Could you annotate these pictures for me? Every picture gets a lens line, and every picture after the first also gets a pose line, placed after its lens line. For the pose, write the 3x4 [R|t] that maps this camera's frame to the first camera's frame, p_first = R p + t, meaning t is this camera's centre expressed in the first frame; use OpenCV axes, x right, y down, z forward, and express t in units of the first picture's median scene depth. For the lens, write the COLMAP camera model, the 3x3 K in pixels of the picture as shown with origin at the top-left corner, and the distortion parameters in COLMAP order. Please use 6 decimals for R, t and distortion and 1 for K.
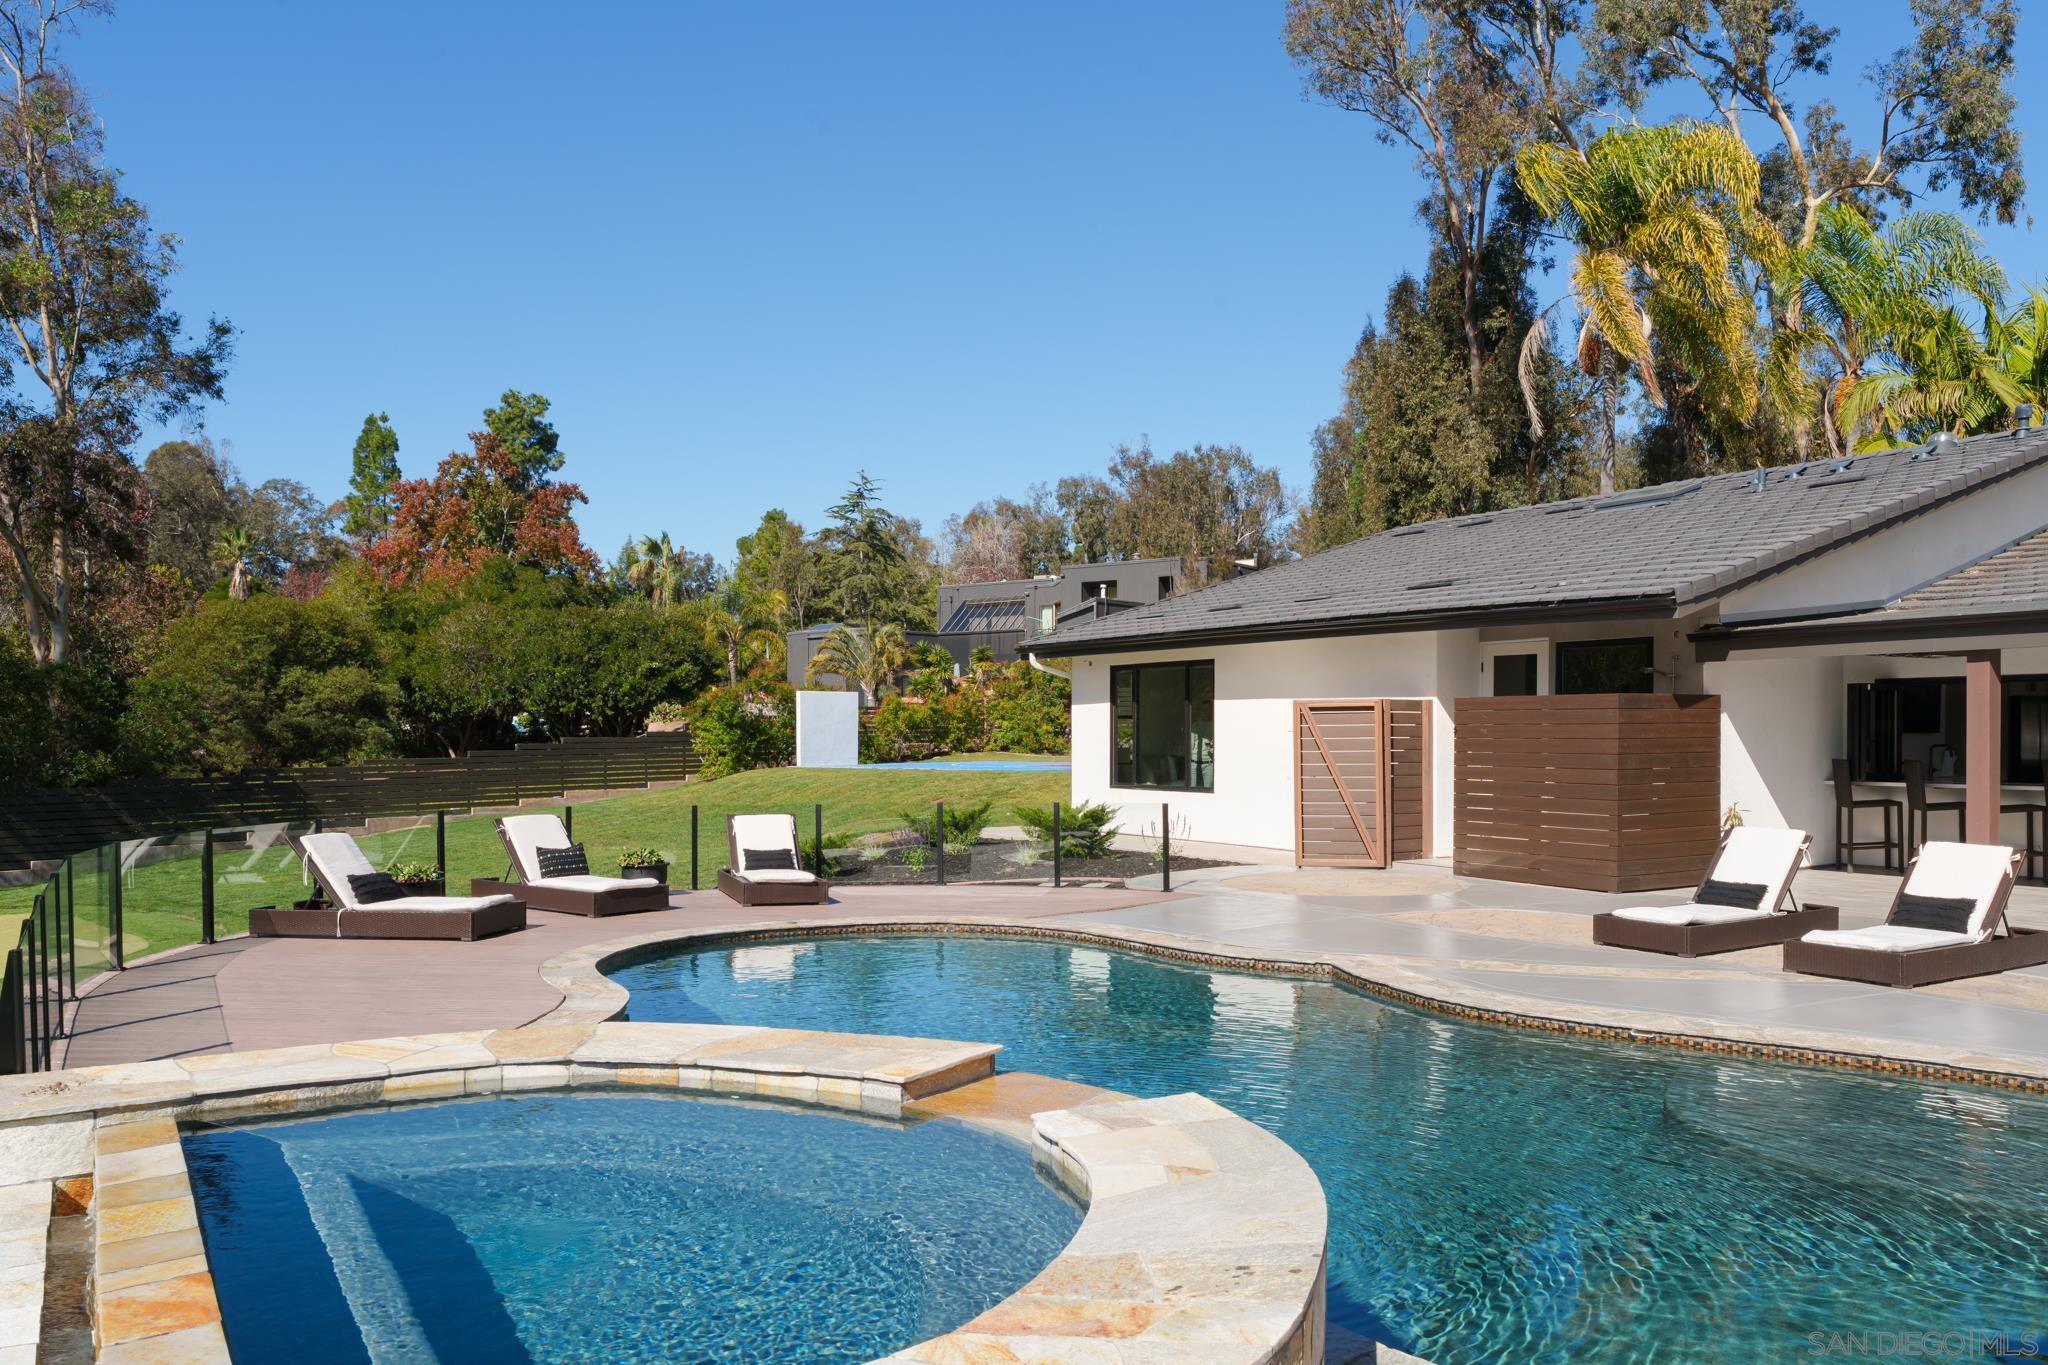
lens RADIAL K [[1544.3, 0, 1027.8], [0, 1544.3, 748.9], [0, 0, 1]] dist [0.007402, 0.004812]
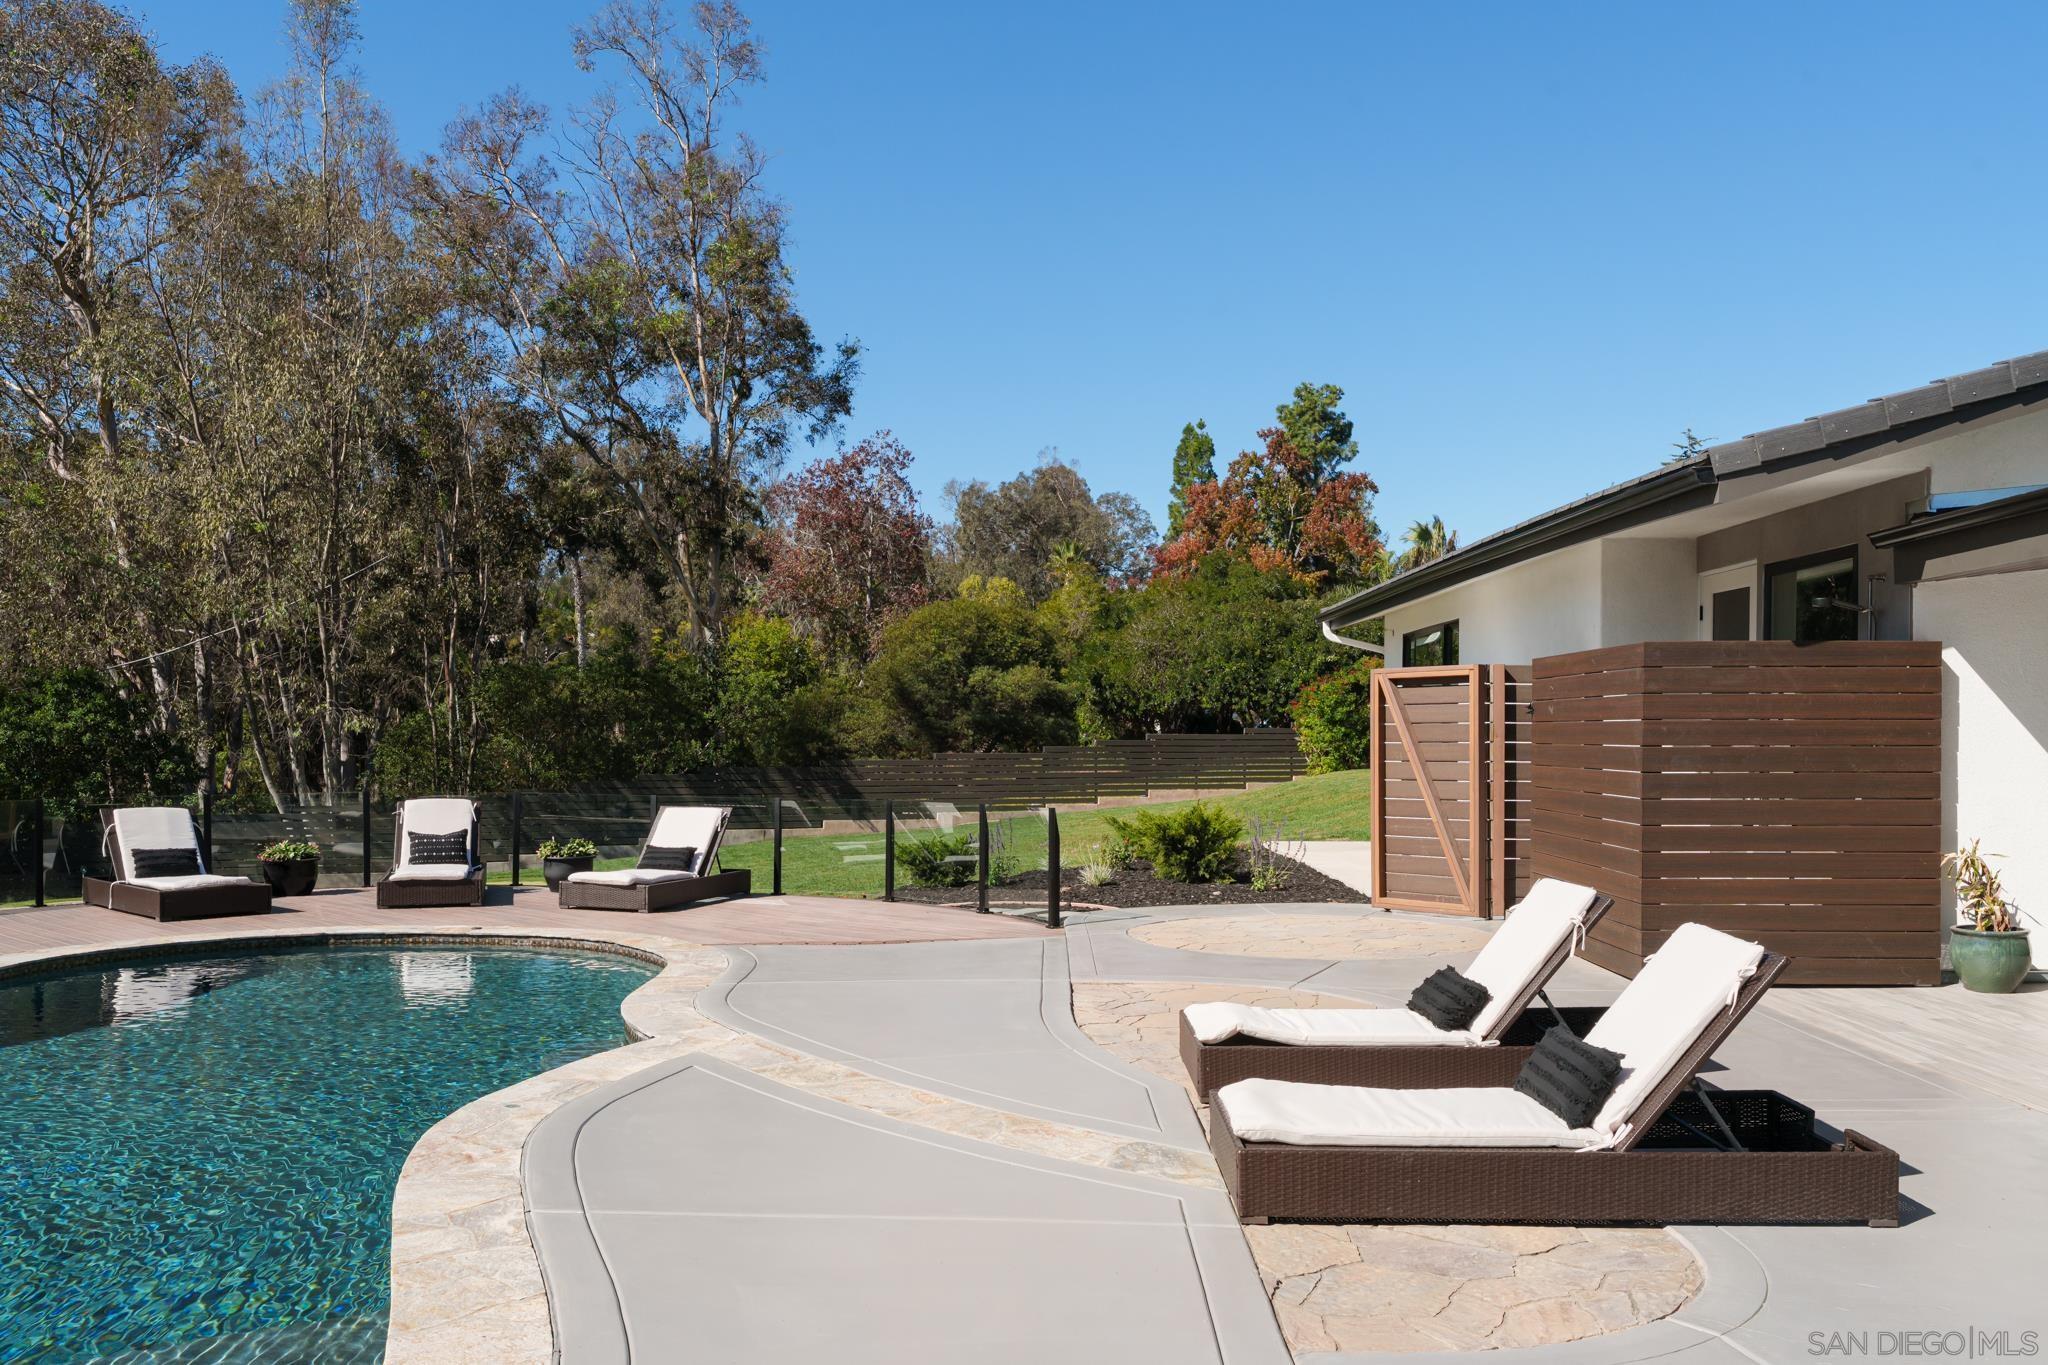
lens RADIAL K [[1610.3, 0, 1018.6], [0, 1610.3, 740.5], [0, 0, 1]] dist [0.013570, 0.010712]
pose [[0.838254, 0.007806, -0.545224, 0.112424], [-0.012409, 0.999912, -0.004762, 0.001645], [0.545139, 0.010757, 0.838277, 0.078182]]
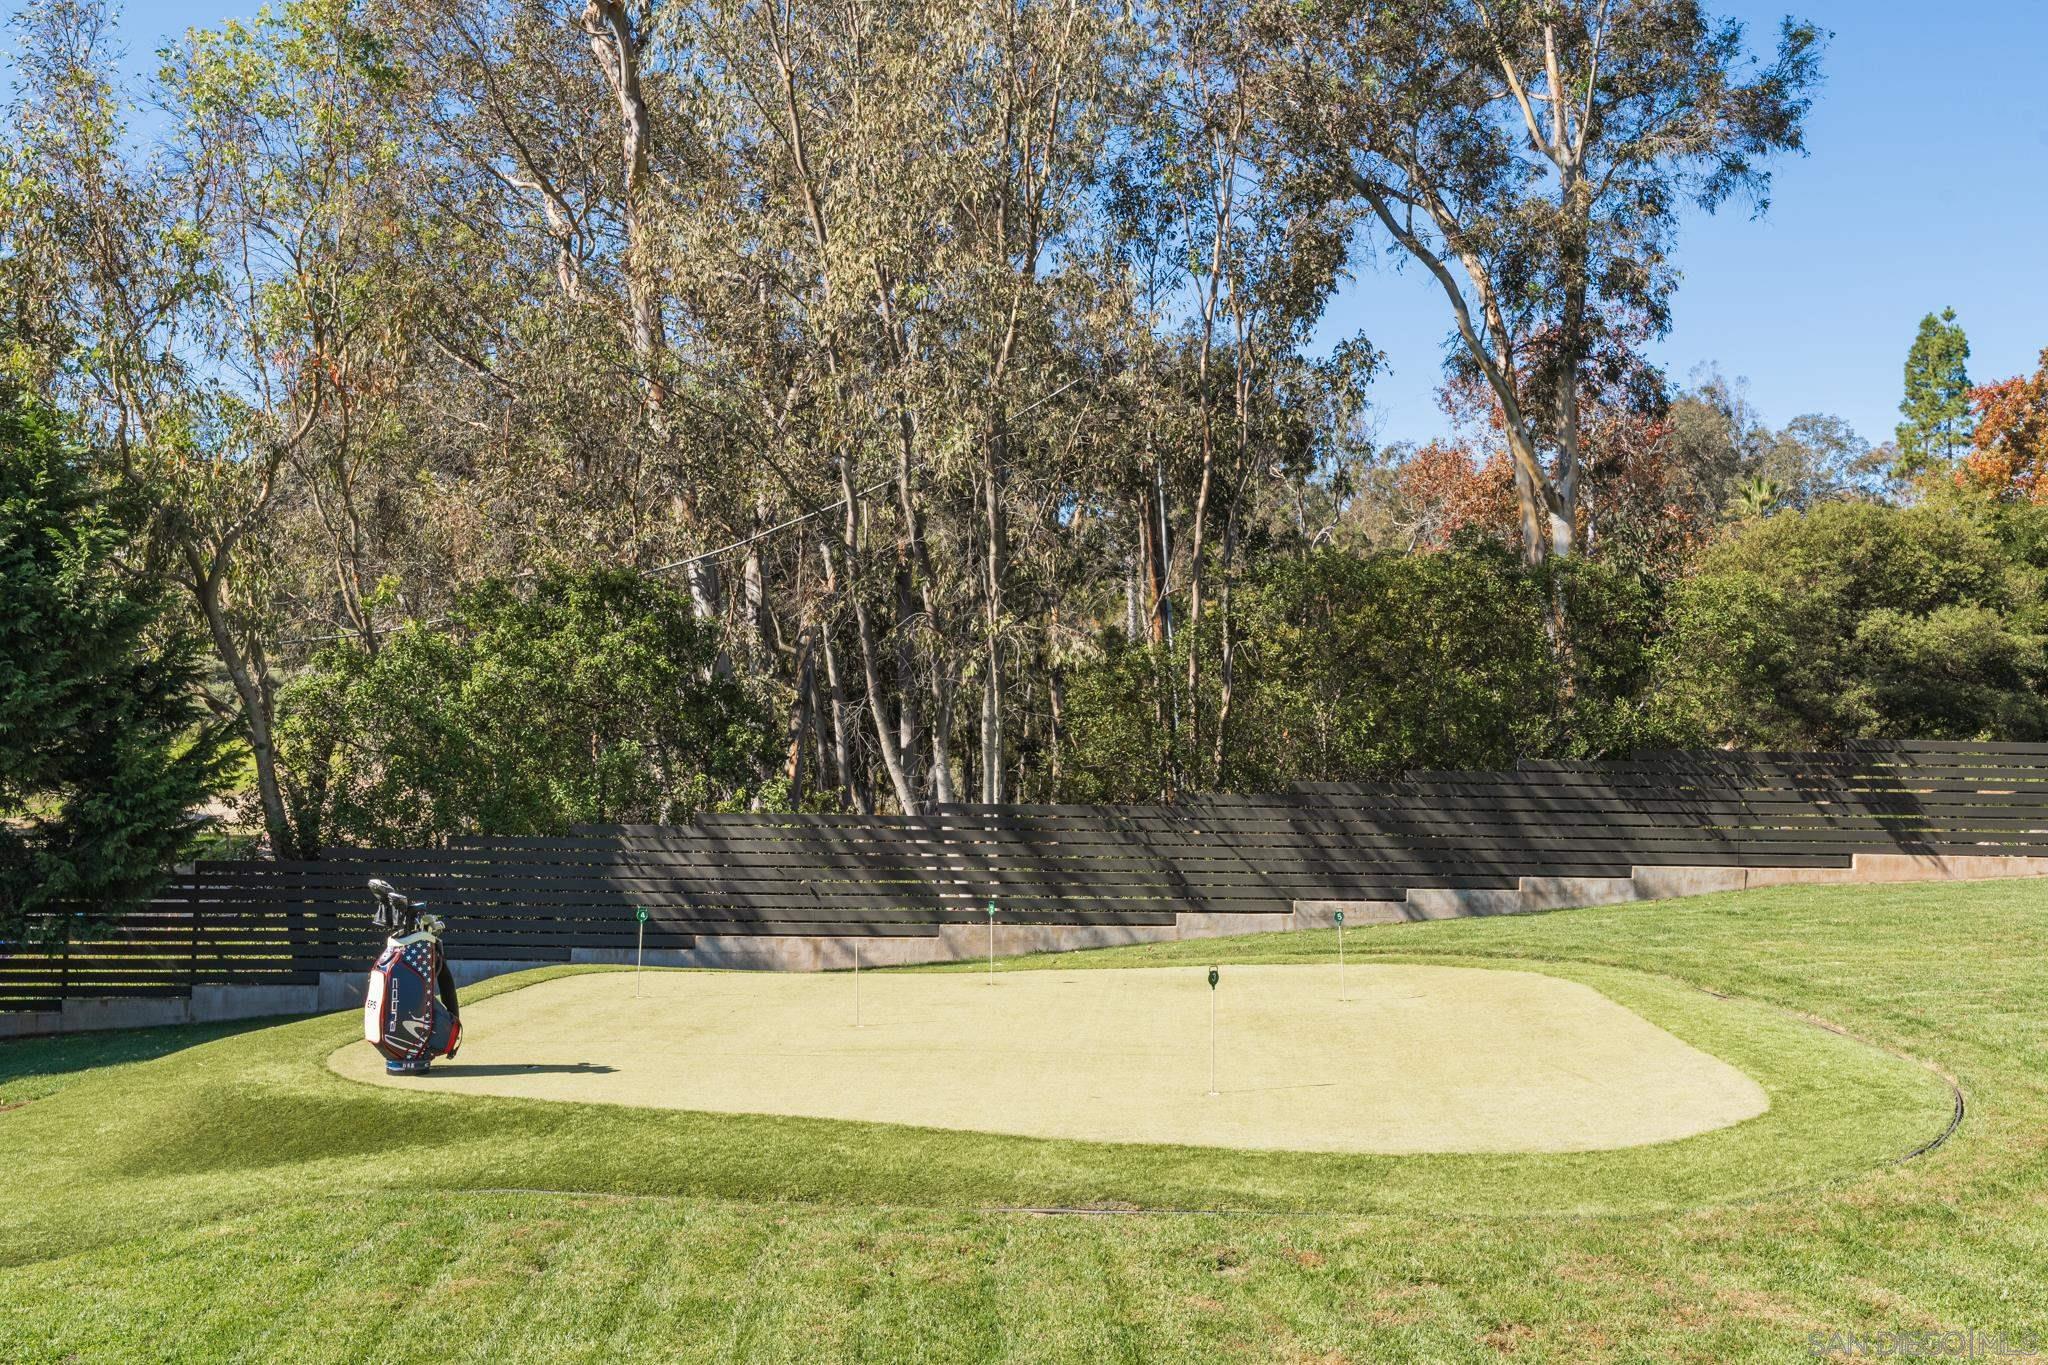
lens RADIAL K [[1830.2, 0, 1024.0], [0, 1830.2, 682.5], [0, 0, 1]] dist [0.003262, 0.001343]
pose [[0.667376, -0.016406, -0.744540, -0.111668], [-0.023885, 0.998771, -0.043417, 0.015845], [0.744338, 0.046759, 0.666165, 0.175290]]
